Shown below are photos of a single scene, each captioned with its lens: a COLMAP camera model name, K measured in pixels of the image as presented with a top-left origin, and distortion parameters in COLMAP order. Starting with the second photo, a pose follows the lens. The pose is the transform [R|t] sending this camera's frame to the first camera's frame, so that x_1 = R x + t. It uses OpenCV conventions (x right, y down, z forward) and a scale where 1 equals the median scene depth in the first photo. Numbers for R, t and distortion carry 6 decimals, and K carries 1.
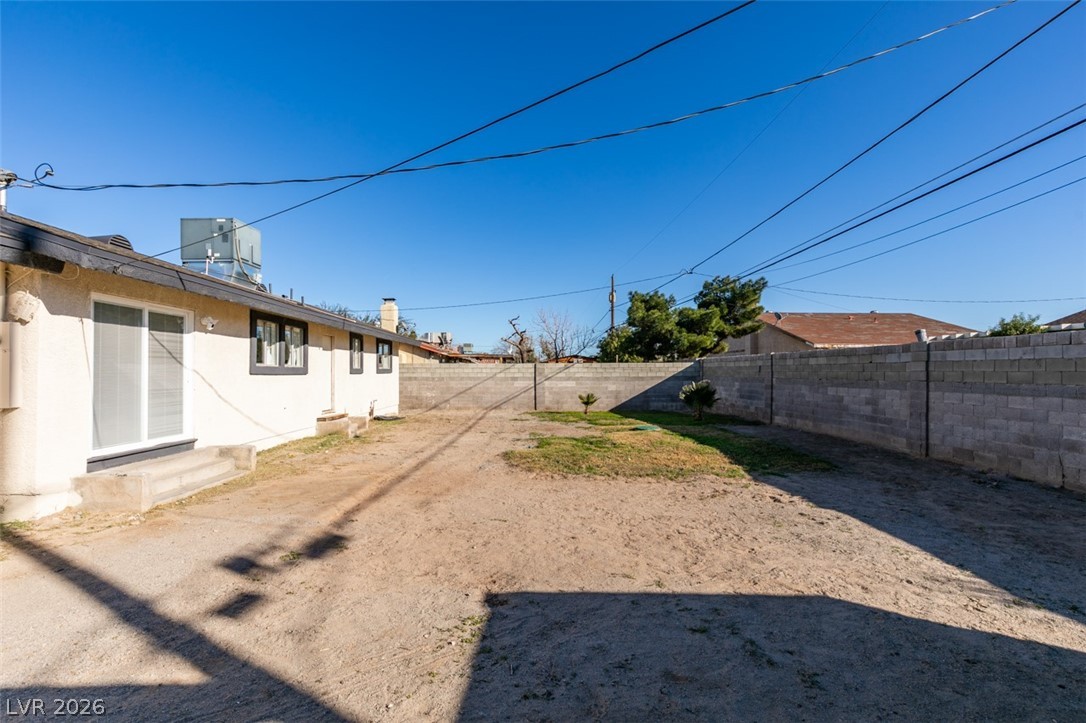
lens RADIAL K [[484.3, 0, 540.3], [0, 484.3, 368.1], [0, 0, 1]] dist [0.002837, 0.000039]
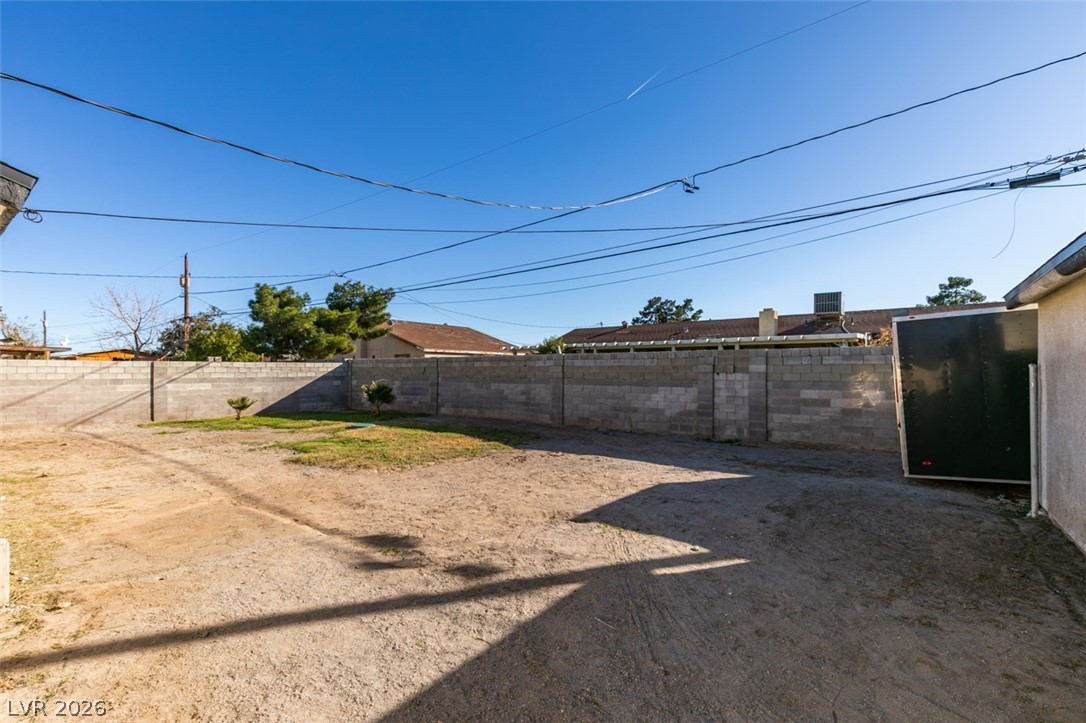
lens RADIAL K [[484.3, 0, 540.3], [0, 484.3, 368.1], [0, 0, 1]] dist [0.002837, 0.000039]
pose [[0.630242, 0.004077, 0.776388, -0.259464], [-0.006016, 0.999982, -0.000368, -0.002784], [-0.776375, -0.004439, 0.630255, 0.020784]]
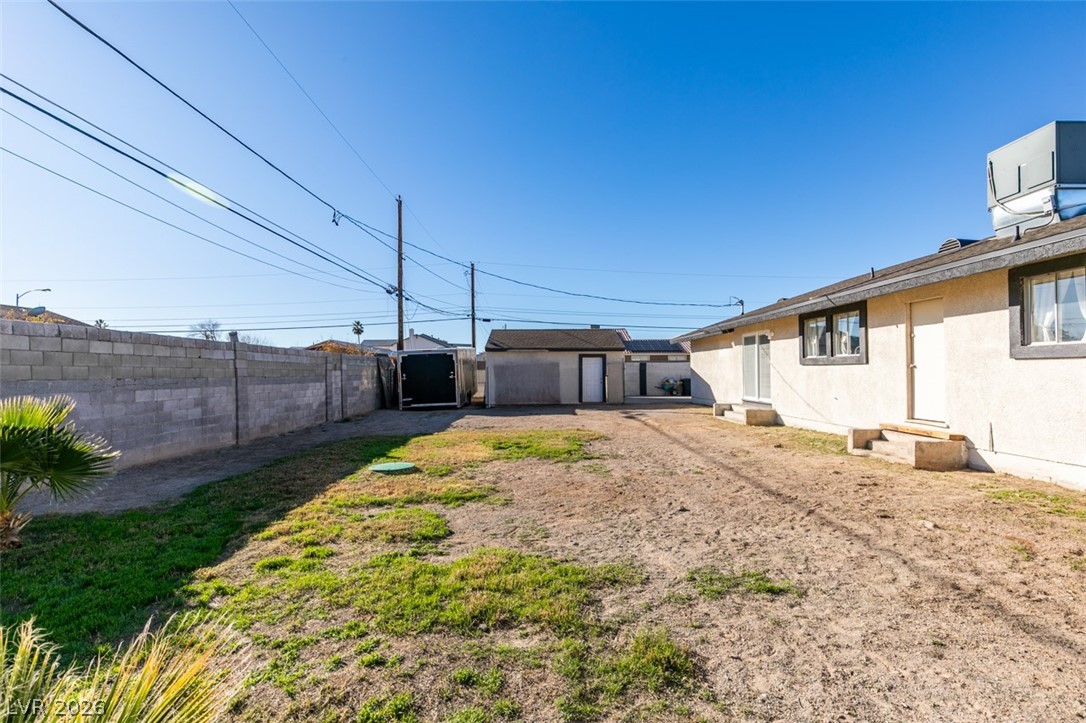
lens RADIAL K [[484.3, 0, 540.3], [0, 484.3, 368.1], [0, 0, 1]] dist [0.002837, 0.000039]
pose [[-0.999763, 0.011081, 0.018765, 0.033238], [0.010747, 0.999784, -0.017763, 0.017849], [-0.018958, -0.017557, -0.999666, 1.110346]]
